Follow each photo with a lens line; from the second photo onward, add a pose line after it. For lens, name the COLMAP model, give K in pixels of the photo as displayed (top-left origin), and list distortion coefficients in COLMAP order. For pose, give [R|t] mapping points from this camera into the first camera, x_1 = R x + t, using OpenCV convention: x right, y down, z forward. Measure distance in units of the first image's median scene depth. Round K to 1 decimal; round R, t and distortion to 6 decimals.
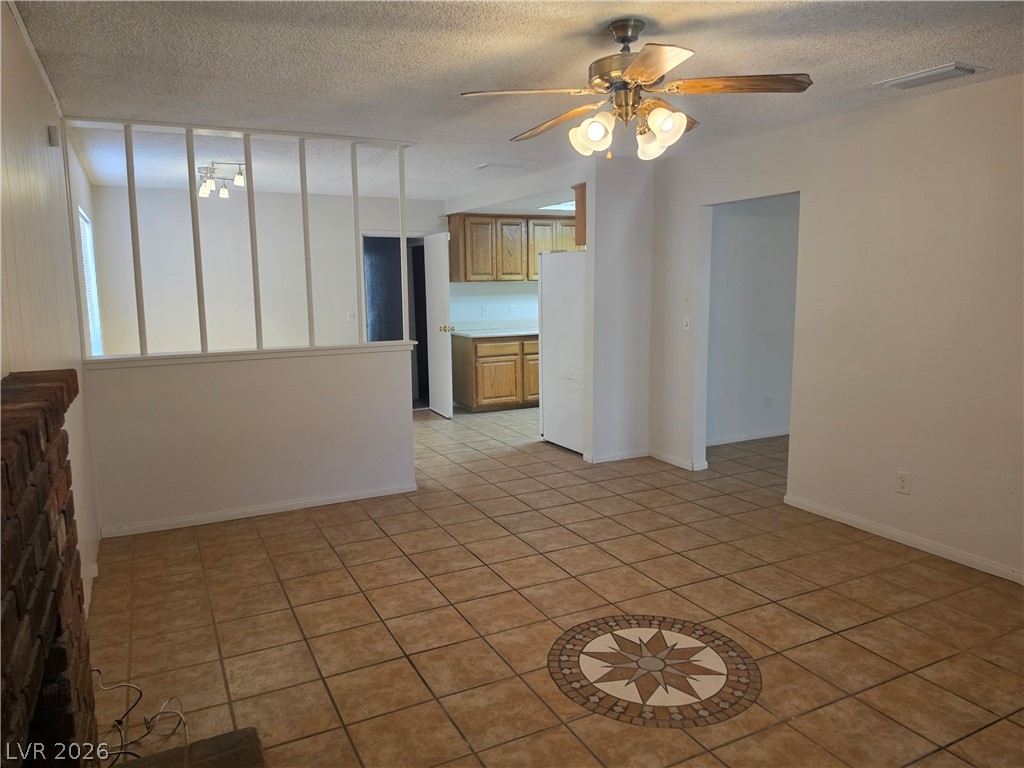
lens RADIAL K [[705.0, 0, 509.6], [0, 705.0, 388.4], [0, 0, 1]] dist [0.099125, -0.146052]
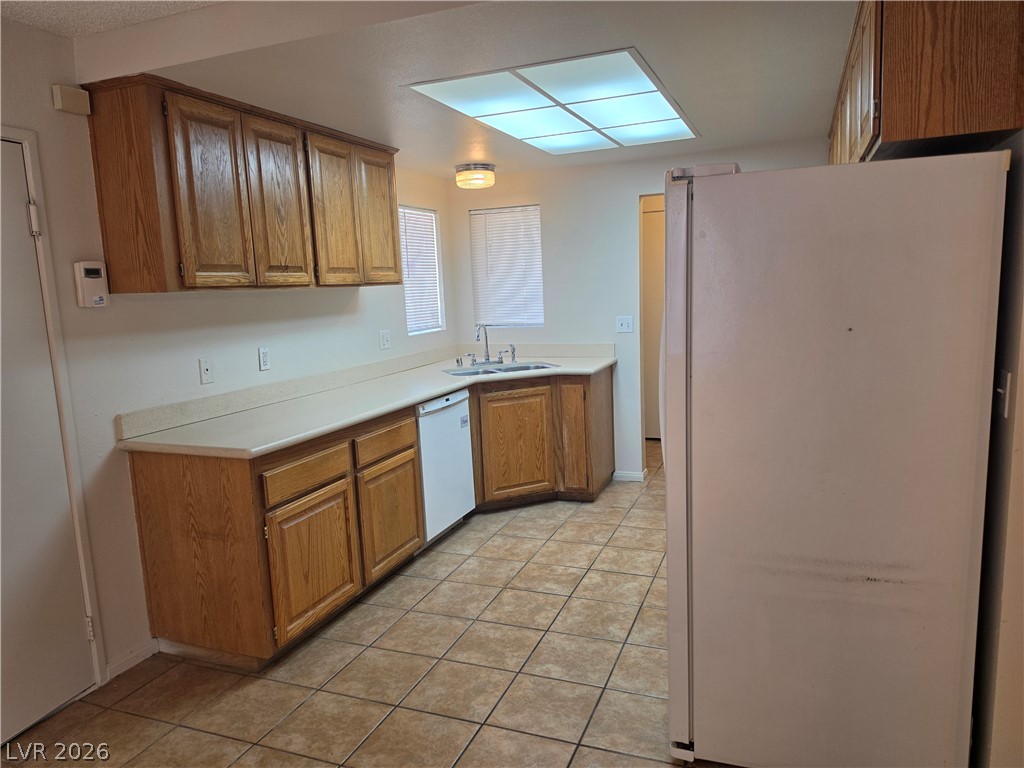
lens RADIAL K [[711.9, 0, 509.8], [0, 711.9, 386.8], [0, 0, 1]] dist [0.102636, -0.135714]
pose [[0.751860, -0.109643, 0.650143, -0.019767], [0.132094, 0.991133, 0.014388, -0.010340], [-0.645955, 0.075062, 0.759676, 0.073924]]
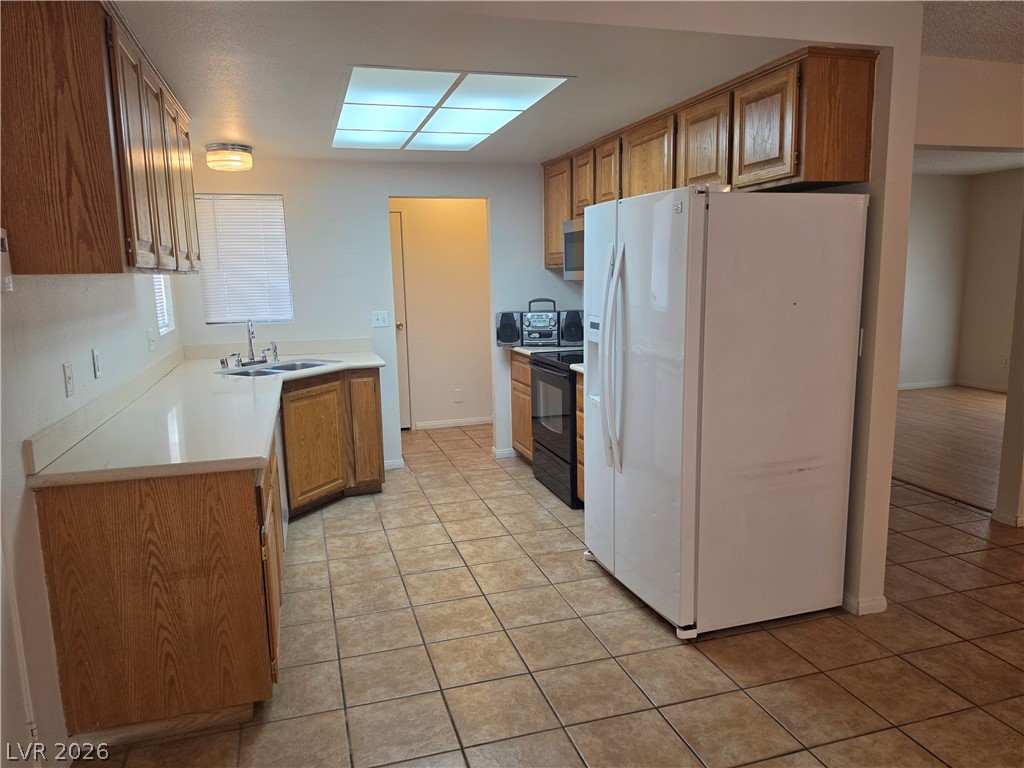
lens RADIAL K [[711.9, 0, 509.8], [0, 711.9, 386.8], [0, 0, 1]] dist [0.102636, -0.135714]
pose [[0.177090, -0.143545, 0.973670, -0.034985], [0.174569, 0.978201, 0.112463, -0.013128], [-0.968589, 0.150057, 0.198288, 0.093754]]
